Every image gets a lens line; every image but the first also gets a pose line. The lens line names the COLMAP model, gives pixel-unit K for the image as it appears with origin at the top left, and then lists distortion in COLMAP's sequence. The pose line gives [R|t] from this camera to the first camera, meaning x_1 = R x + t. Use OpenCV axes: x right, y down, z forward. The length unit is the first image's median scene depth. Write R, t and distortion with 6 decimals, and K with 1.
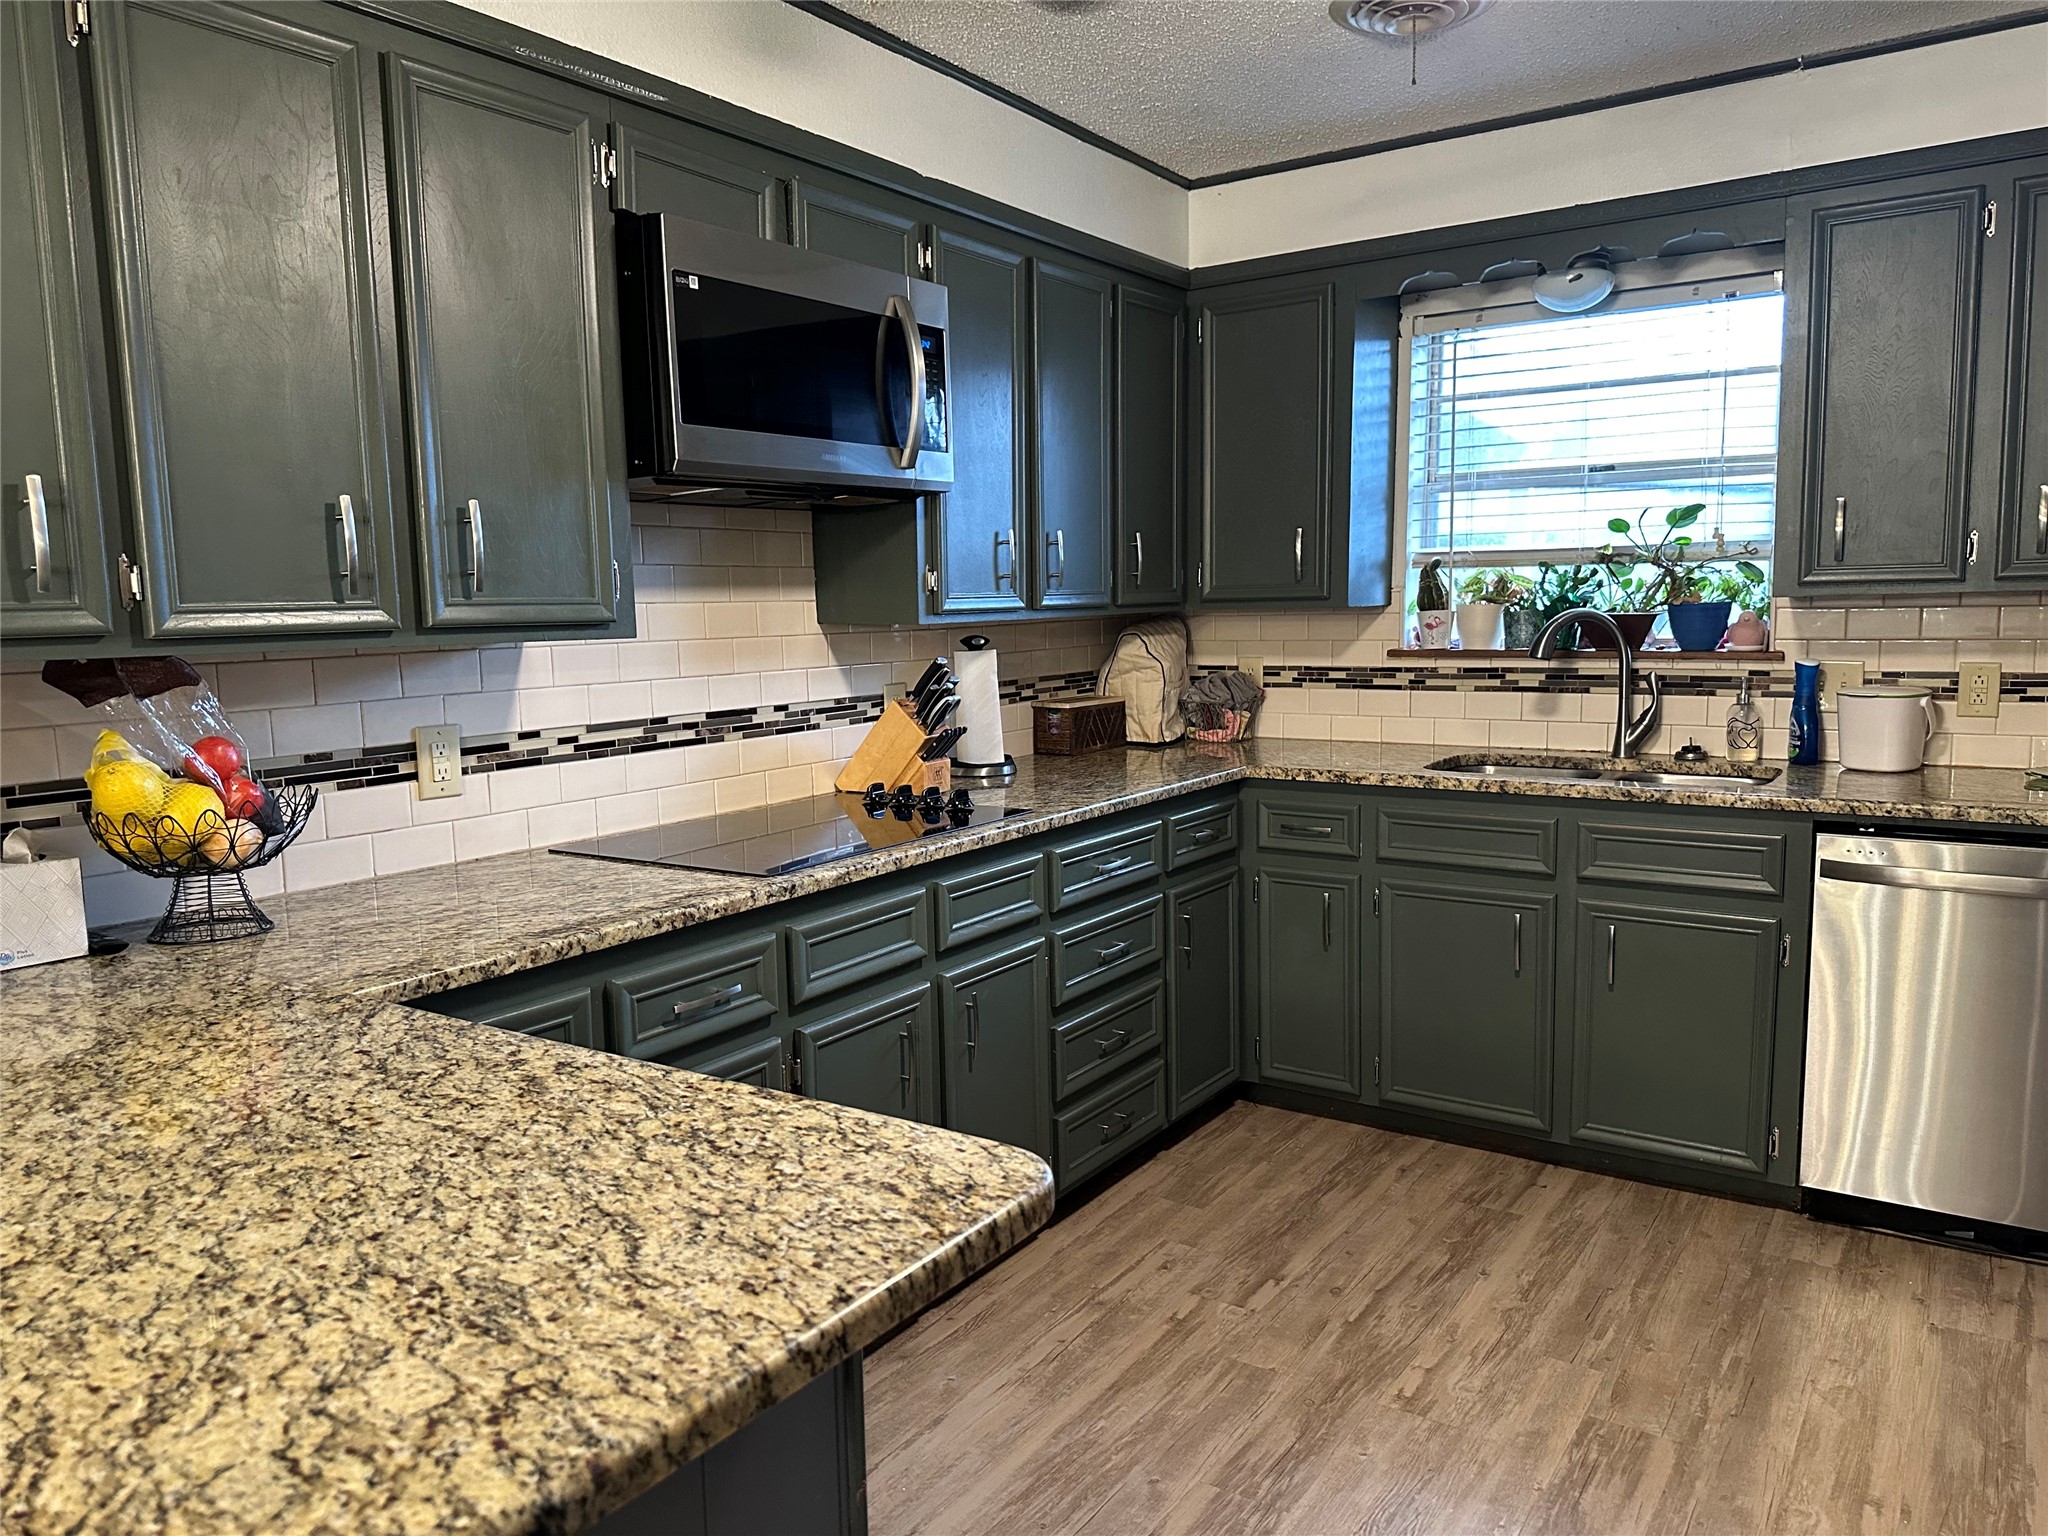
lens RADIAL K [[1453.9, 0, 1032.0], [0, 1453.9, 762.1], [0, 0, 1]] dist [0.052025, -0.054970]
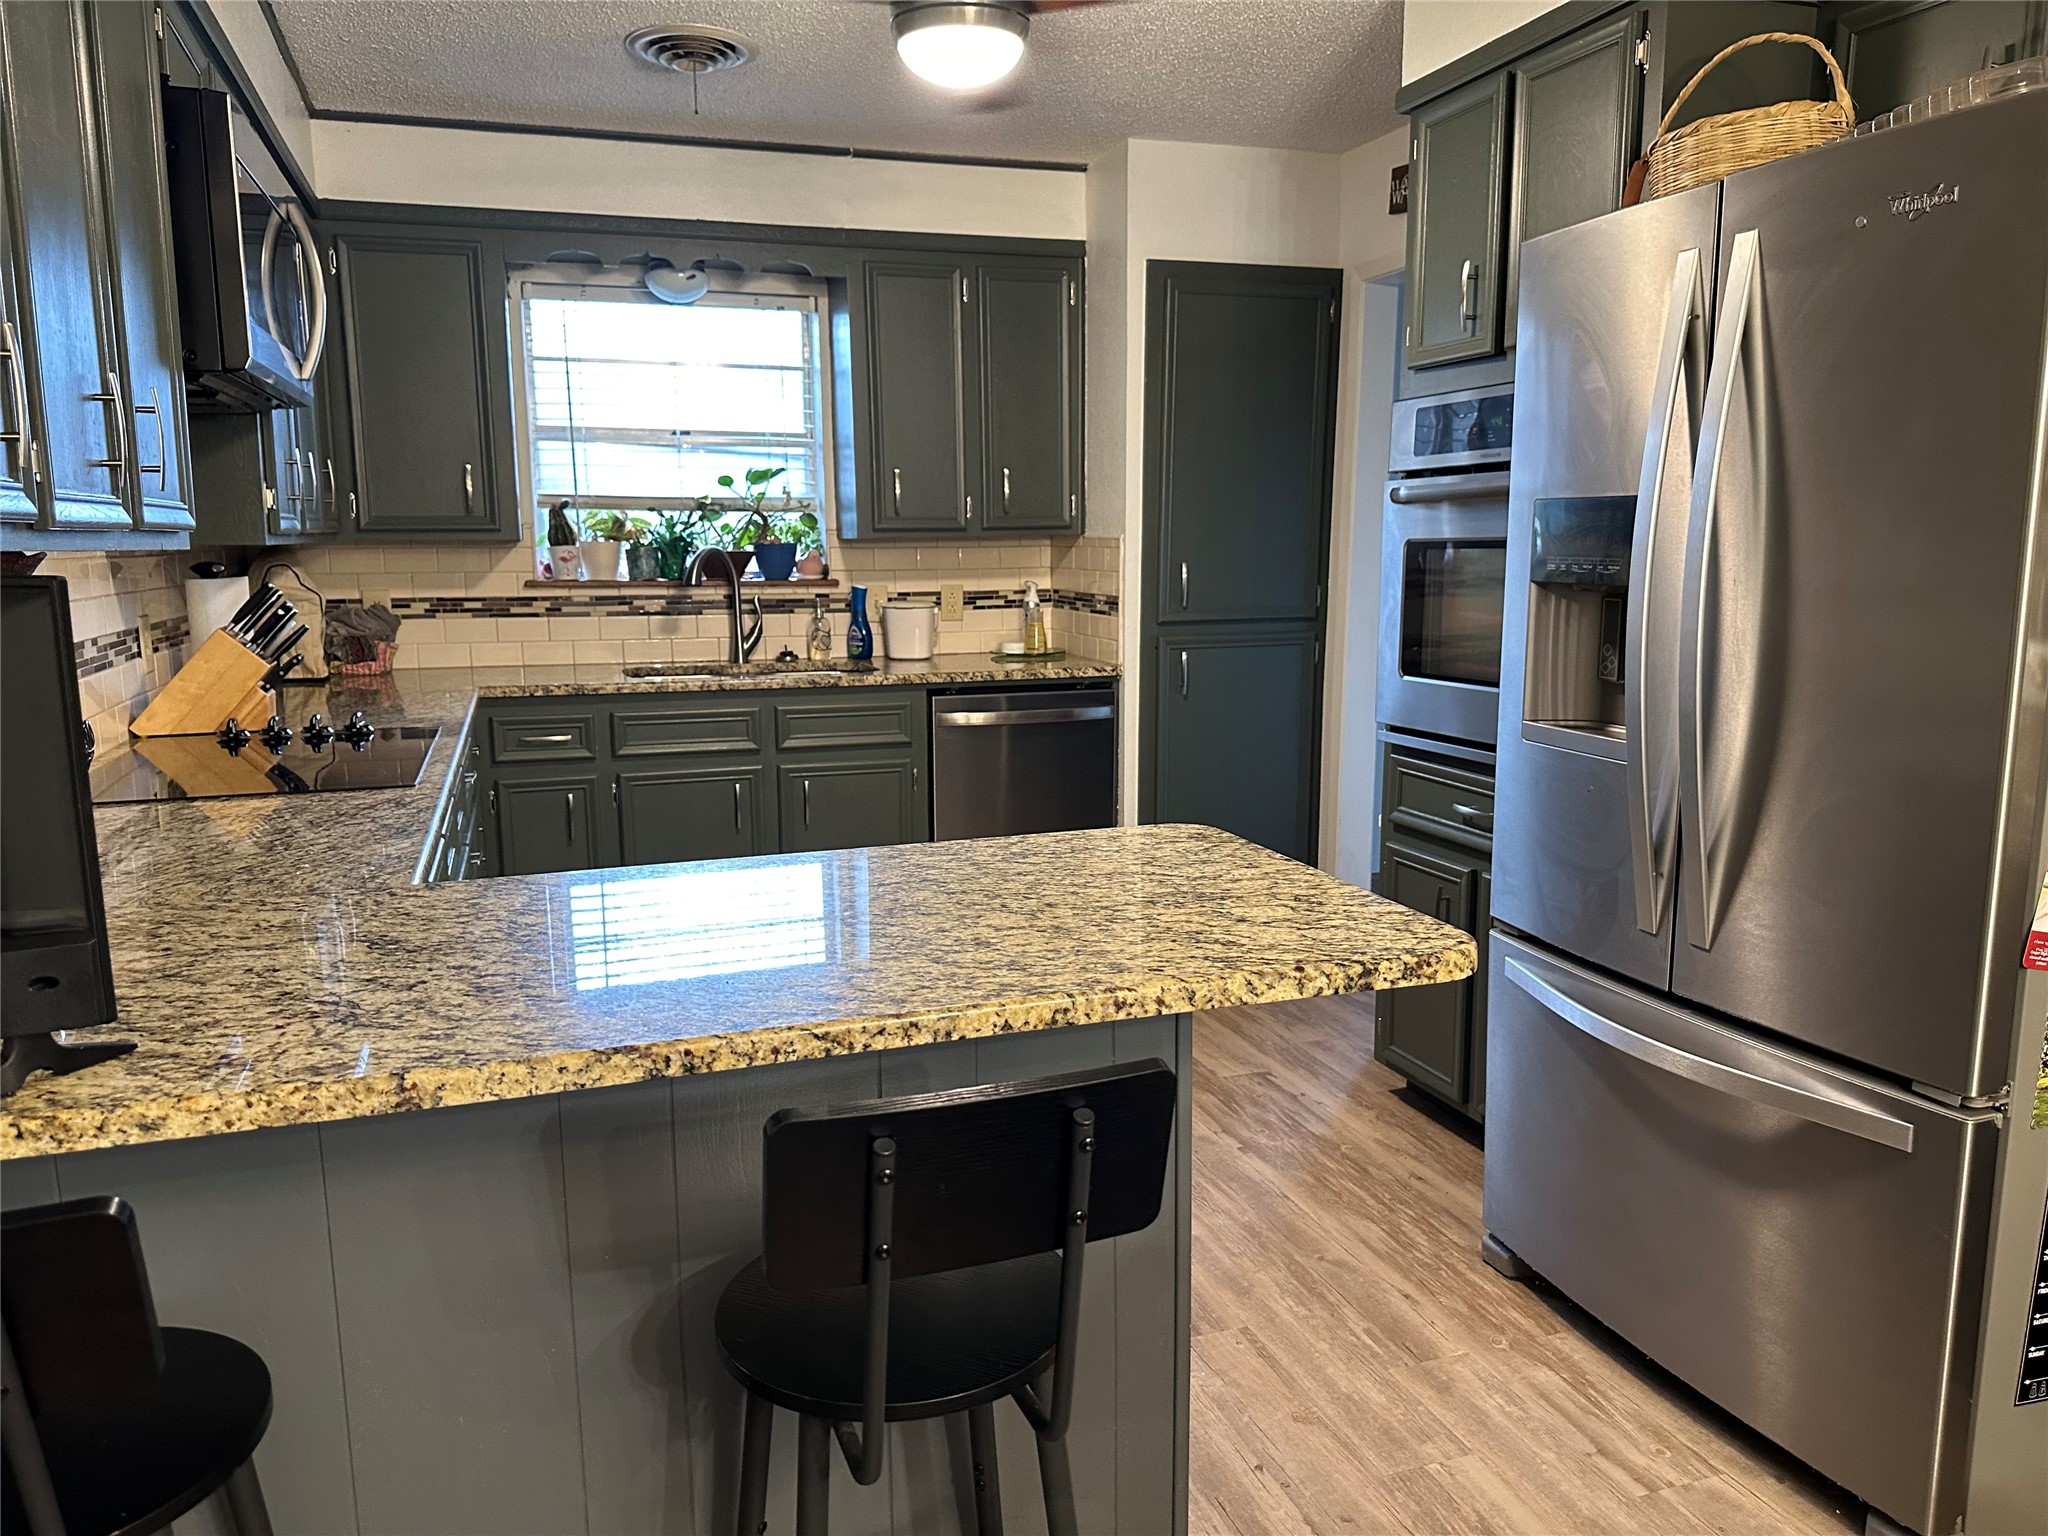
lens RADIAL K [[1453.9, 0, 1036.4], [0, 1453.9, 778.6], [0, 0, 1]] dist [0.052025, -0.054970]
pose [[0.591634, -0.110337, 0.798620, -0.483355], [0.082433, 0.993678, 0.076218, 0.021787], [-0.801981, 0.020739, 0.596989, 0.029295]]
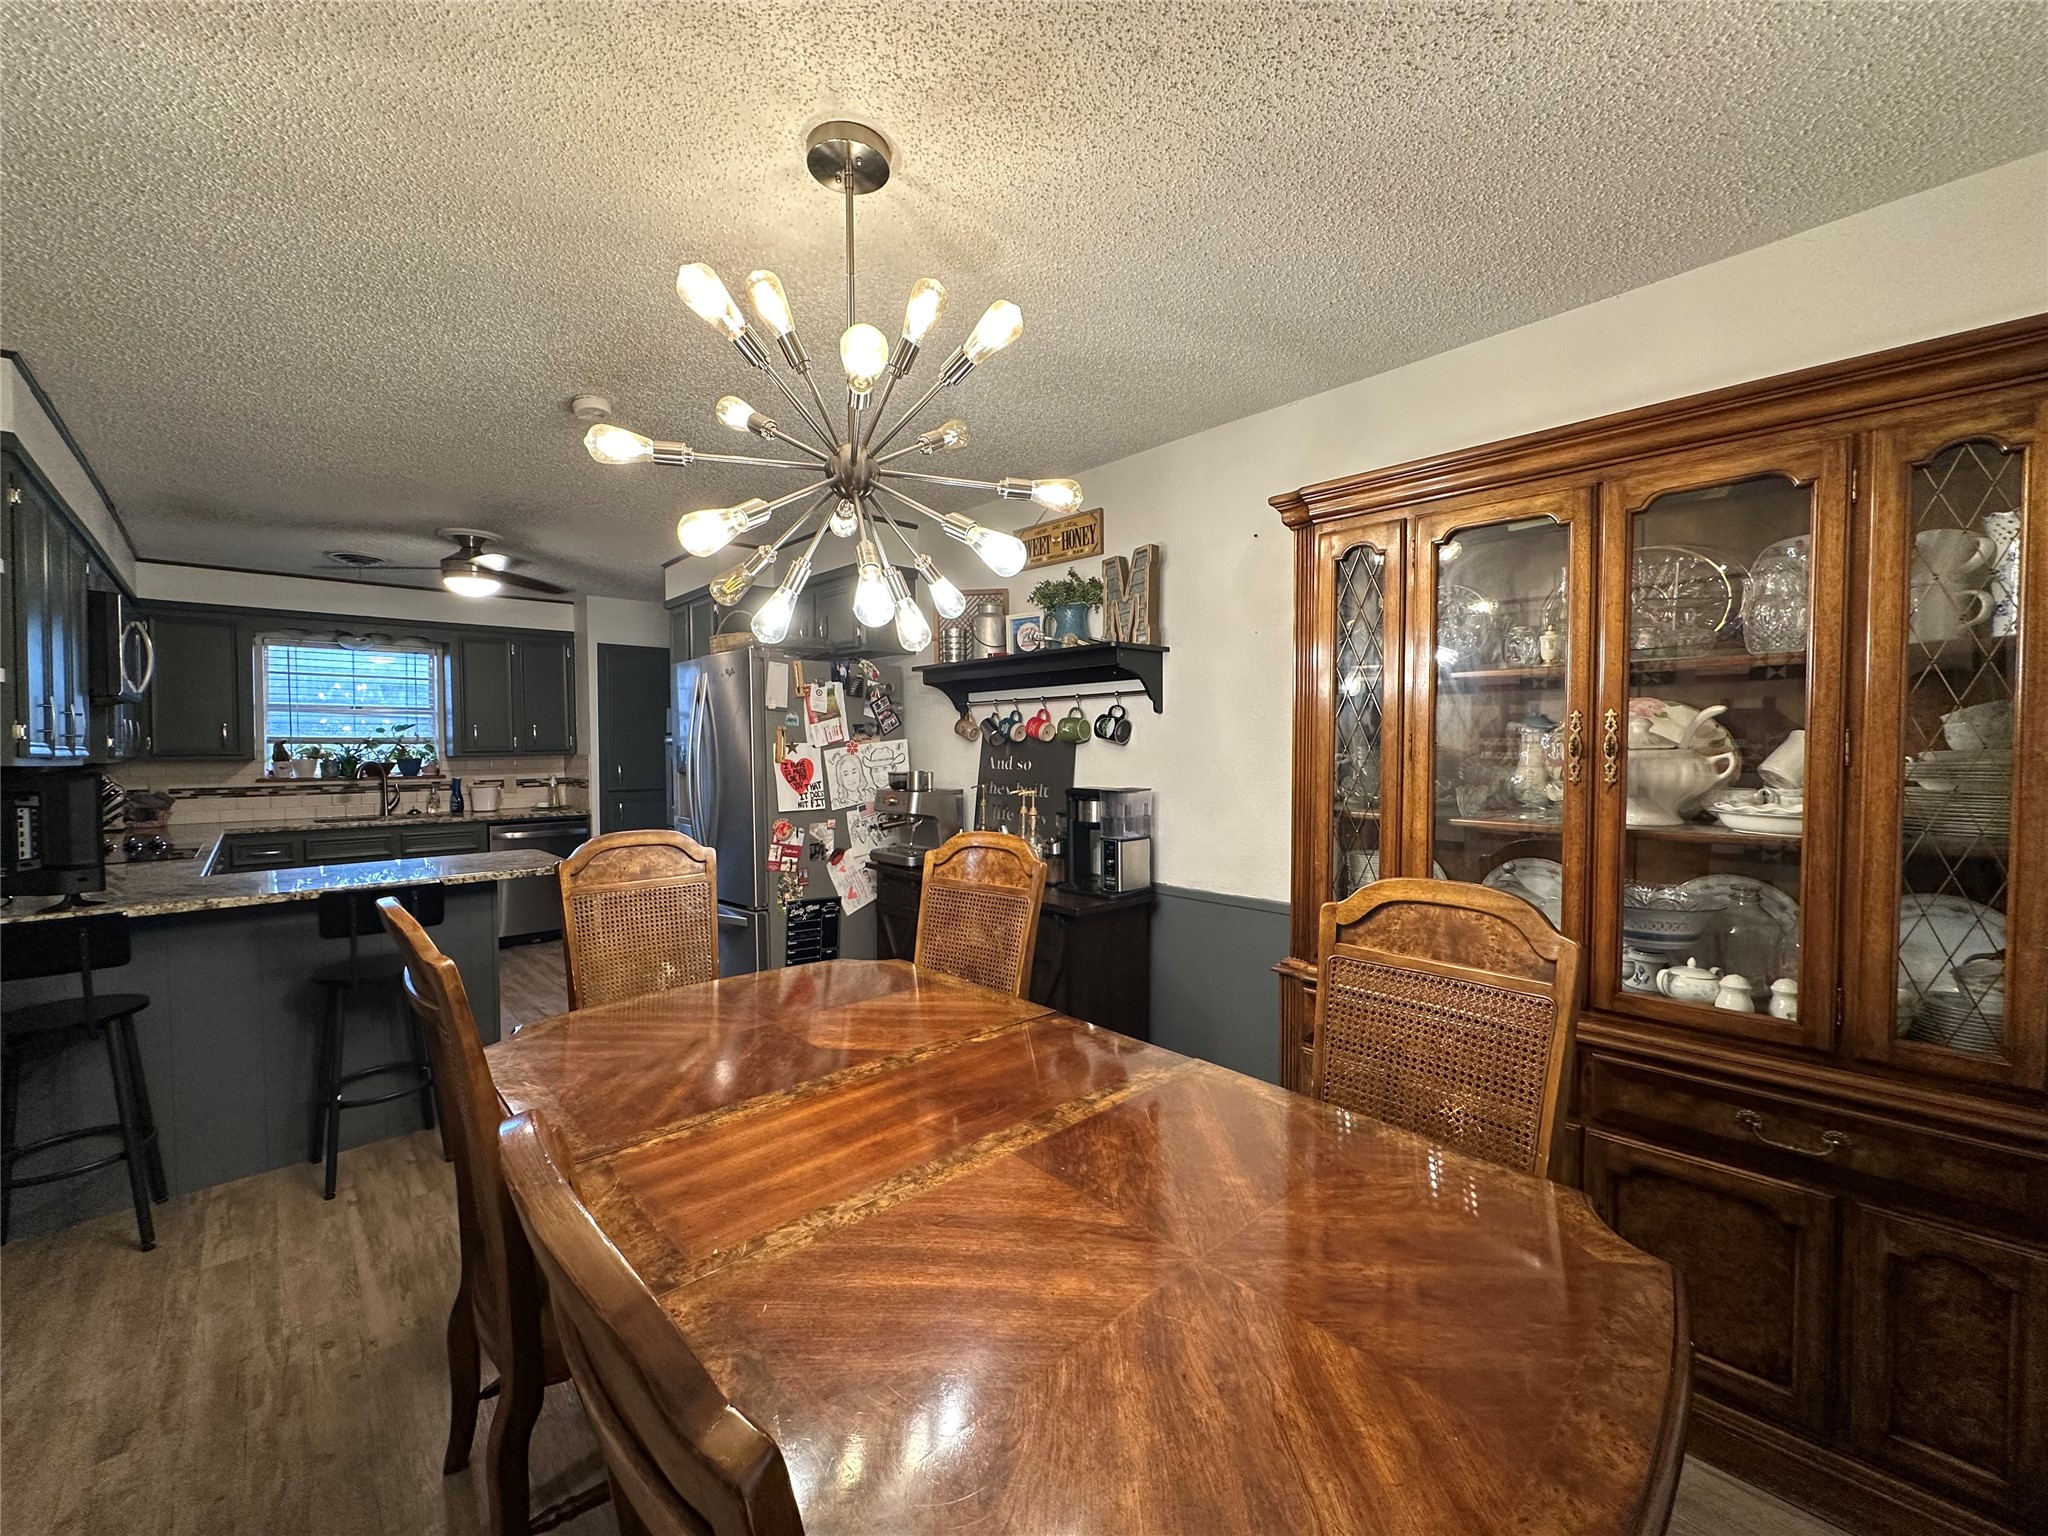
lens RADIAL K [[810.8, 0, 1028.6], [0, 810.8, 759.4], [0, 0, 1]] dist [-0.001497, 0.000124]
pose [[0.203981, 0.008871, 0.978935, -0.829274], [0.117568, 0.992500, -0.033492, 0.084731], [-0.971890, 0.121923, 0.201408, -0.469972]]
